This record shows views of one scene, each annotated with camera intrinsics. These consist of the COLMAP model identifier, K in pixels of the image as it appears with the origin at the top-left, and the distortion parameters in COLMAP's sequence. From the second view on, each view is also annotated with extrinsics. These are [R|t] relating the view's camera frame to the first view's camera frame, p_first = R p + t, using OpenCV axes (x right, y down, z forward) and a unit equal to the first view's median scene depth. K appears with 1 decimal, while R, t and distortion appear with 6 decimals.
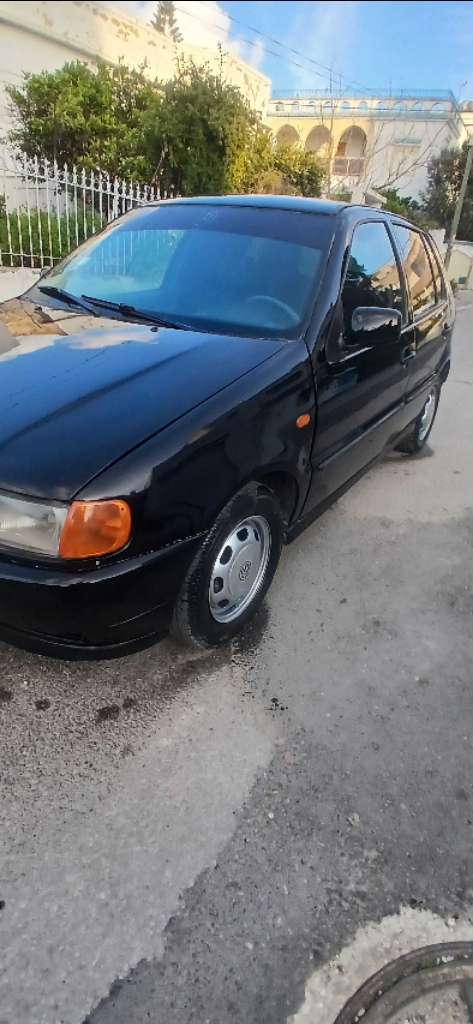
lens RADIAL K [[528.8, 0, 238.2], [0, 528.8, 523.3], [0, 0, 1]] dist [0.002058, -0.050638]
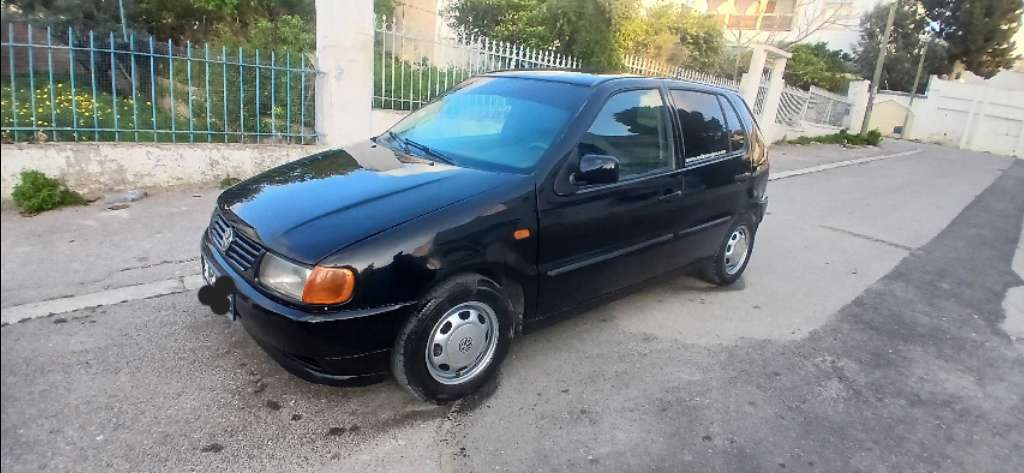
lens RADIAL K [[528.8, 0, 522.4], [0, 528.8, 238.8], [0, 0, 1]] dist [0.002058, -0.050638]
pose [[0.964757, 0.078804, -0.251064, 0.439119], [-0.130015, 0.972262, -0.194430, 0.069854], [0.228778, 0.220220, 0.948243, -0.237731]]
